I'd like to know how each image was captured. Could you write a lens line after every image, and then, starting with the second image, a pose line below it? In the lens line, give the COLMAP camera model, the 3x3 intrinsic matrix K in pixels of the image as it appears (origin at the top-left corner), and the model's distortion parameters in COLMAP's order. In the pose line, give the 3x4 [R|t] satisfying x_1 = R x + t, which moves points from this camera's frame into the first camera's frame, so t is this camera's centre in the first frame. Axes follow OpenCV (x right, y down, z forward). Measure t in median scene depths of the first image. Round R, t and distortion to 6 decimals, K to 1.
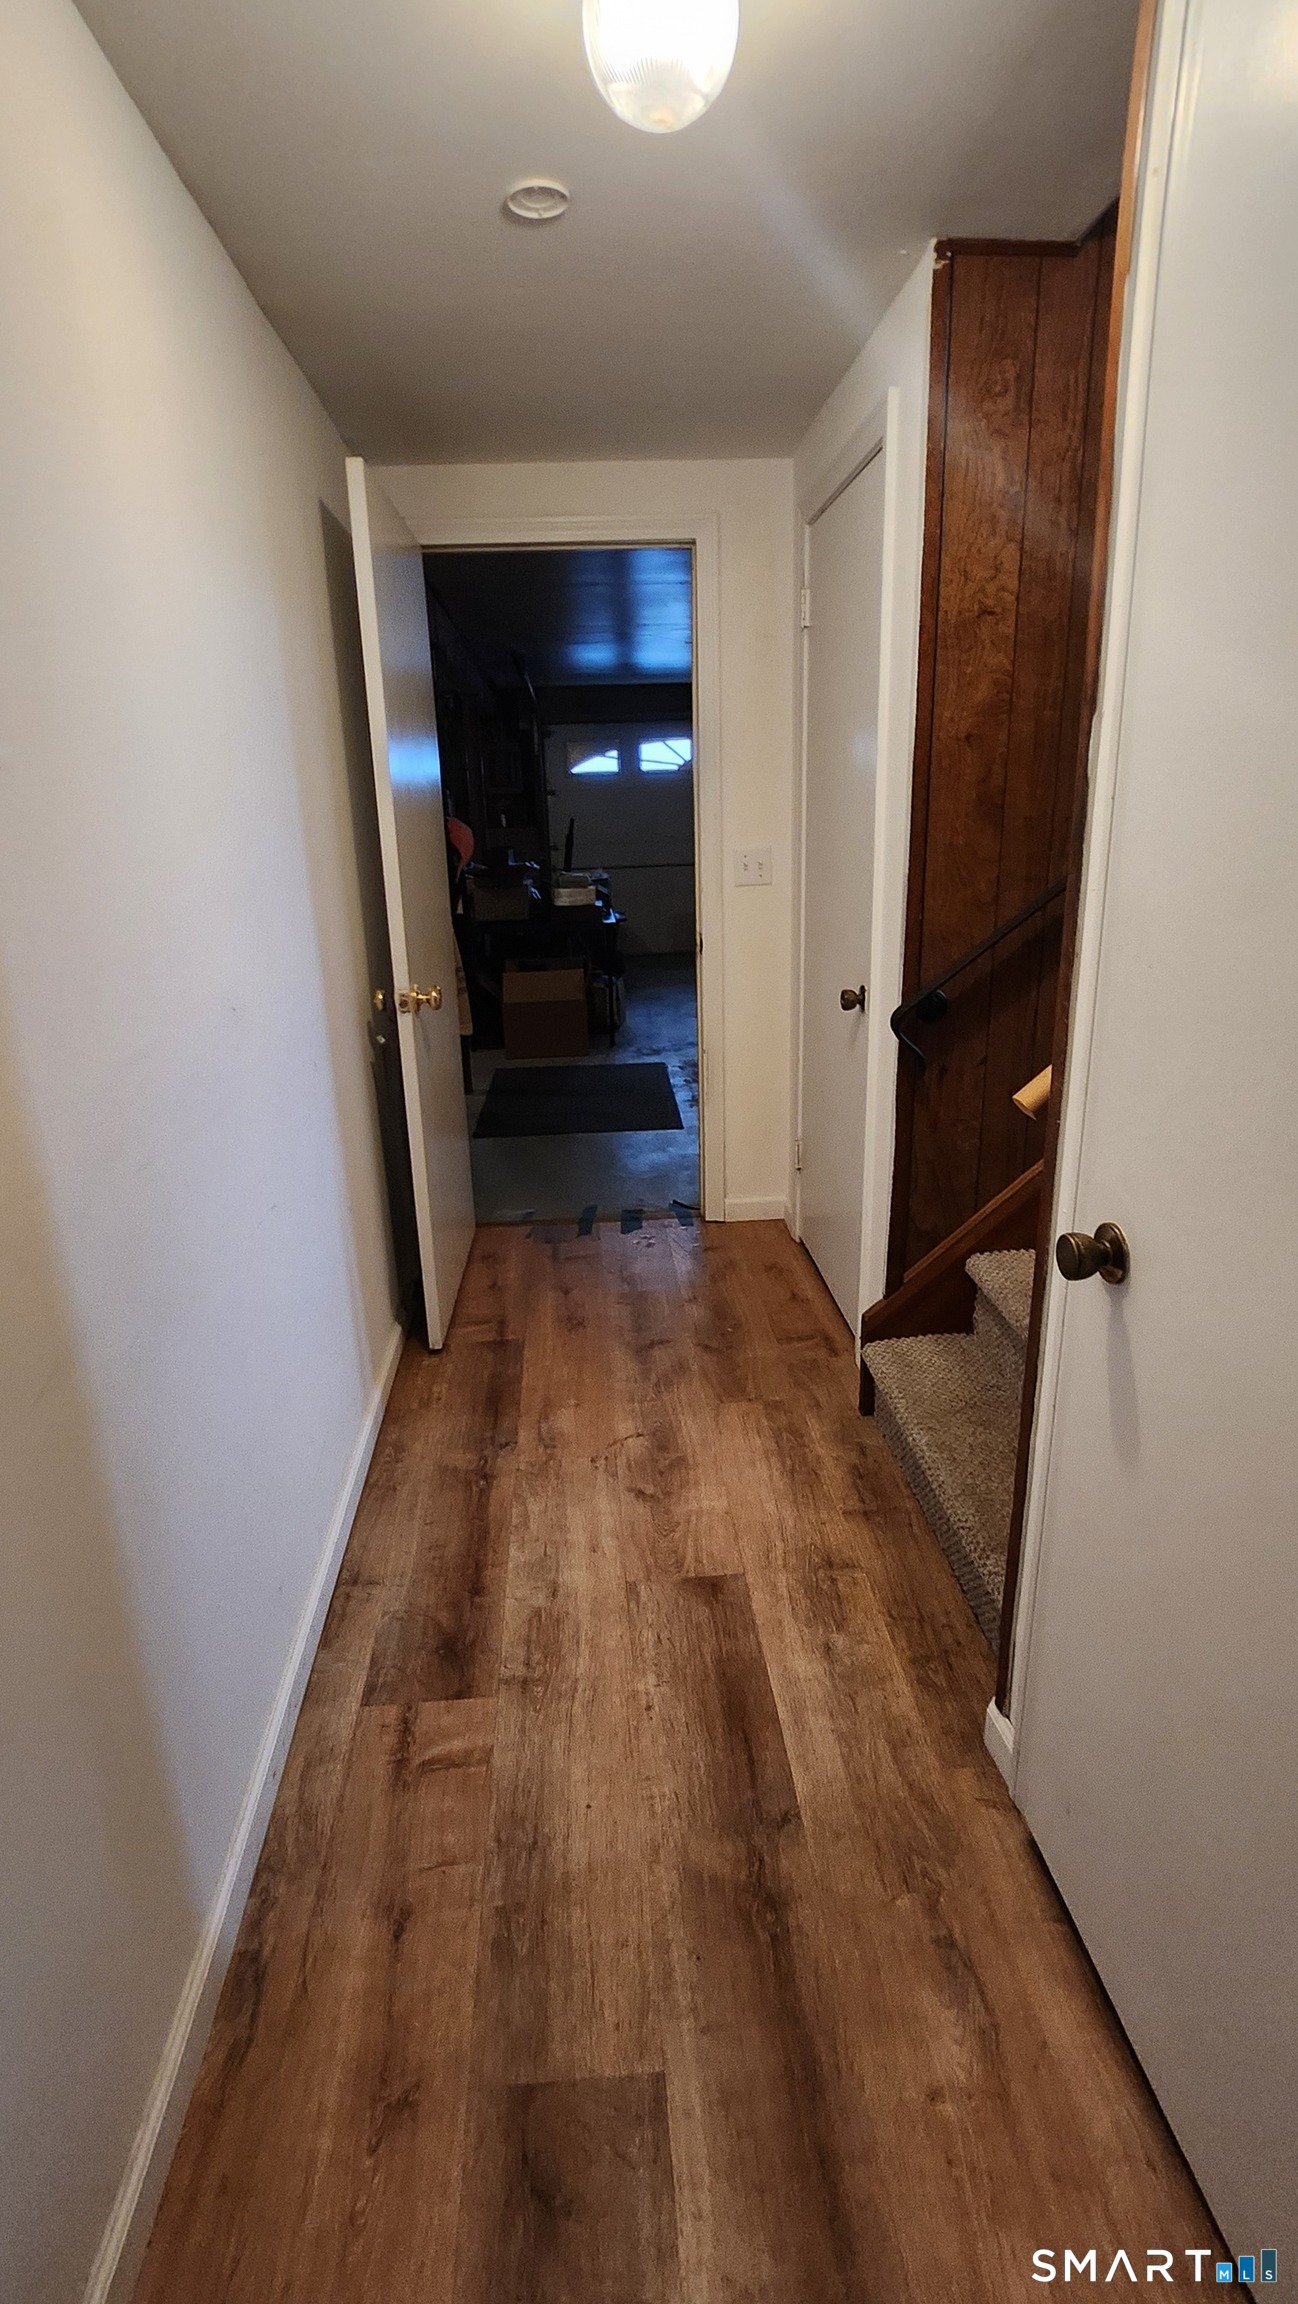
lens RADIAL K [[1064.7, 0, 647.3], [0, 1064.7, 1154.9], [0, 0, 1]] dist [-0.016940, -0.001057]
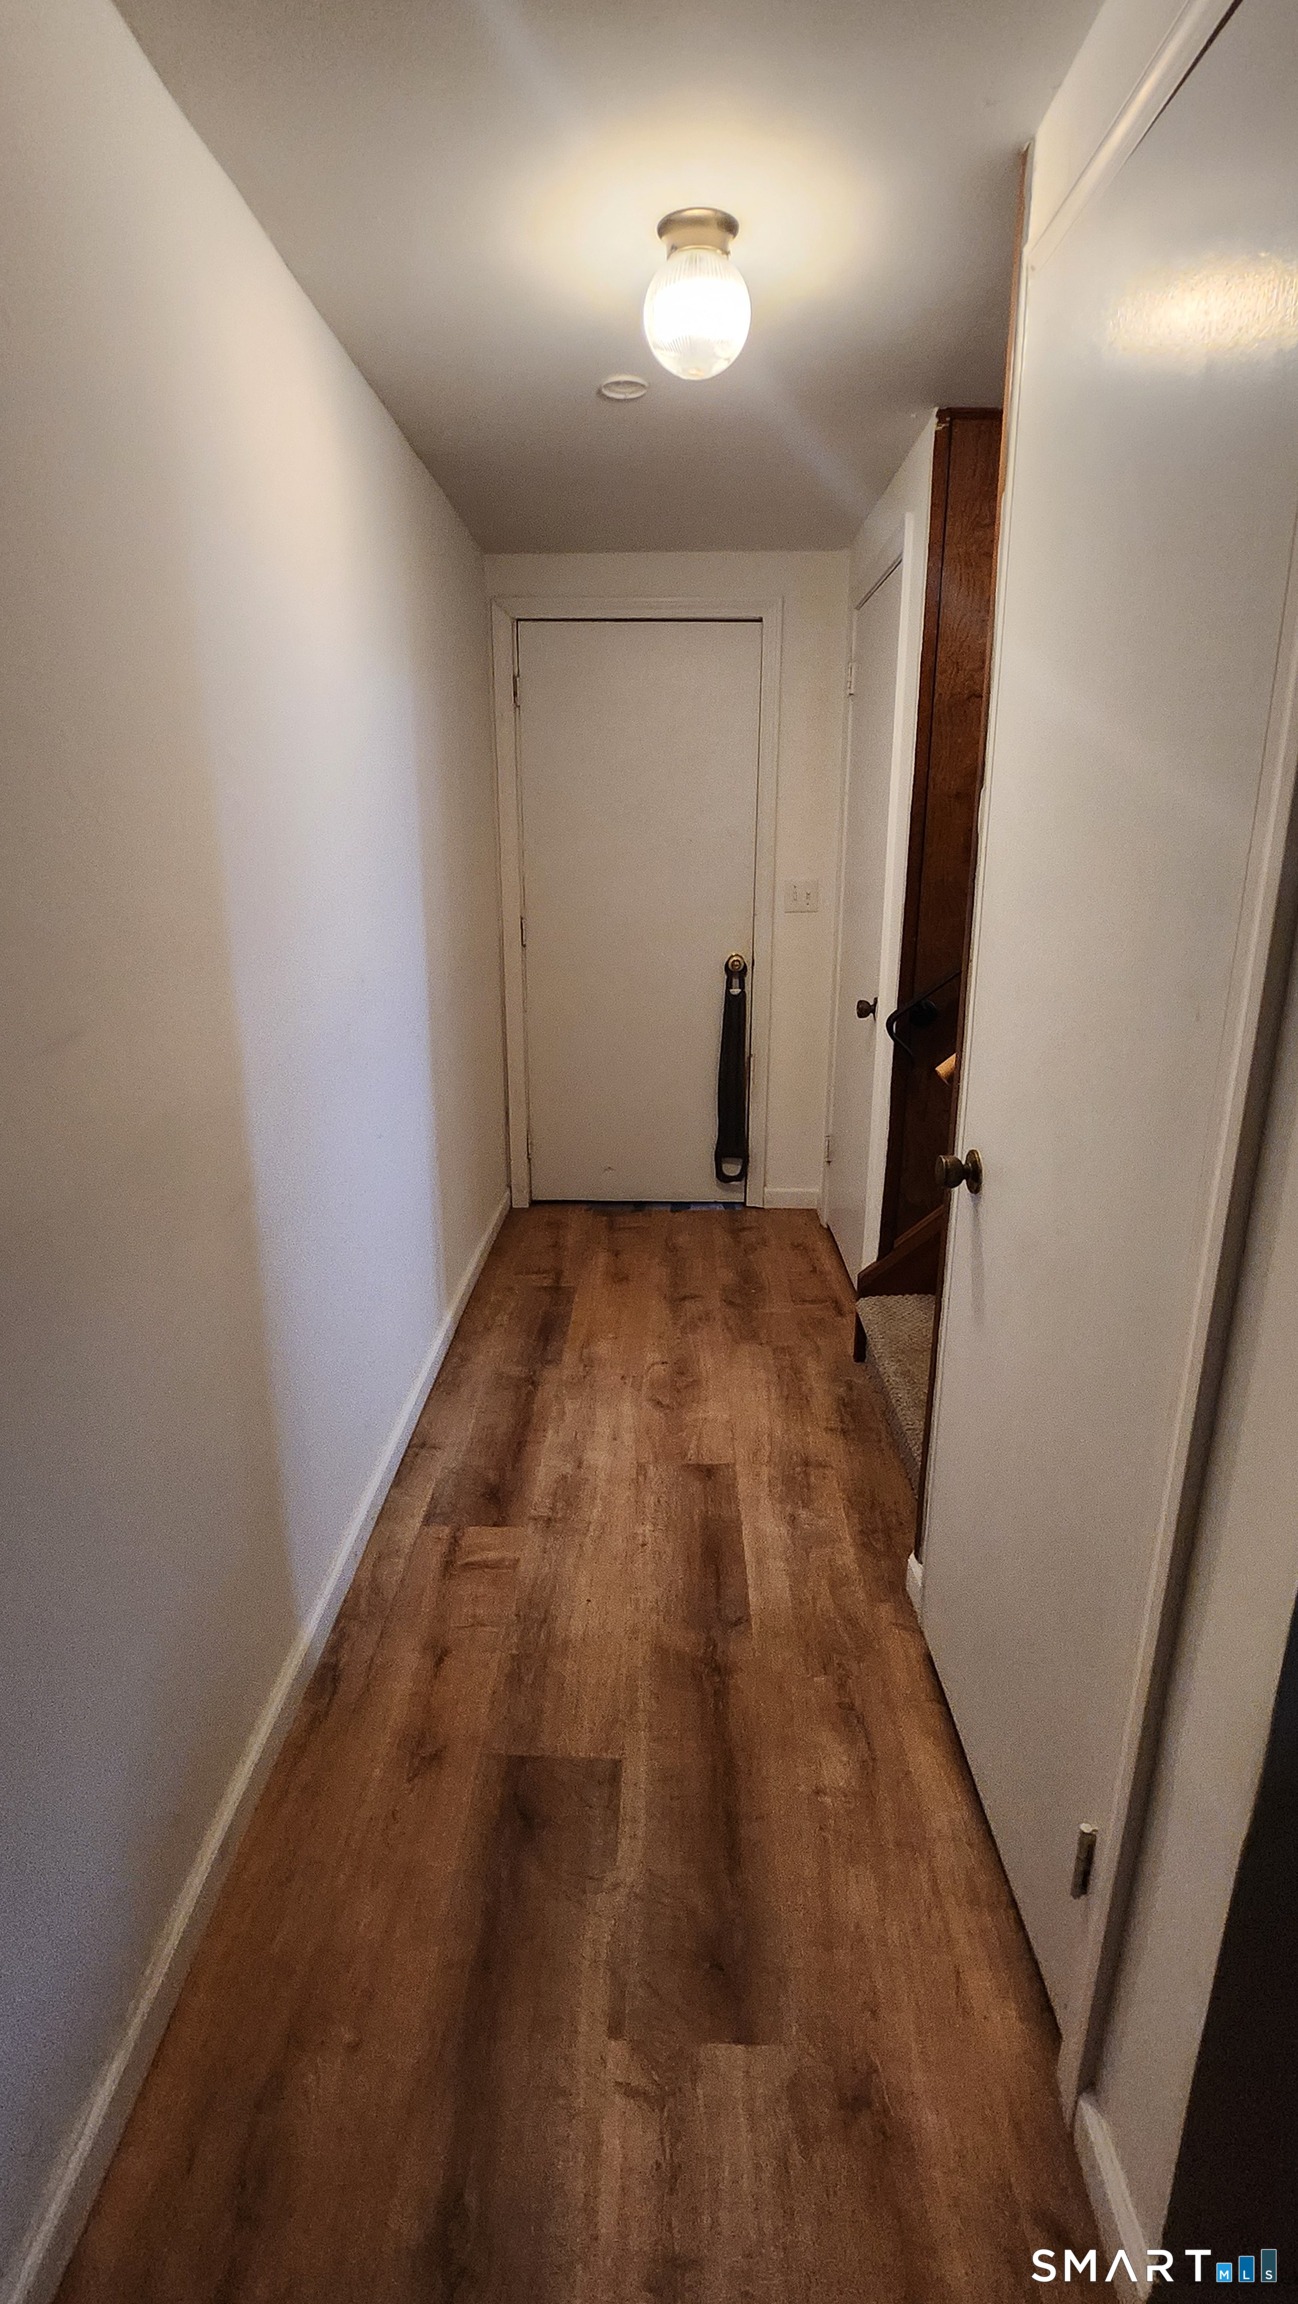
lens RADIAL K [[1055.8, 0, 650.6], [0, 1055.8, 1140.8], [0, 0, 1]] dist [-0.015226, 0.000305]
pose [[0.995517, 0.055020, -0.076932, 0.080395], [-0.057806, 0.997733, -0.034466, 0.083074], [0.074861, 0.038758, 0.996440, -0.274715]]
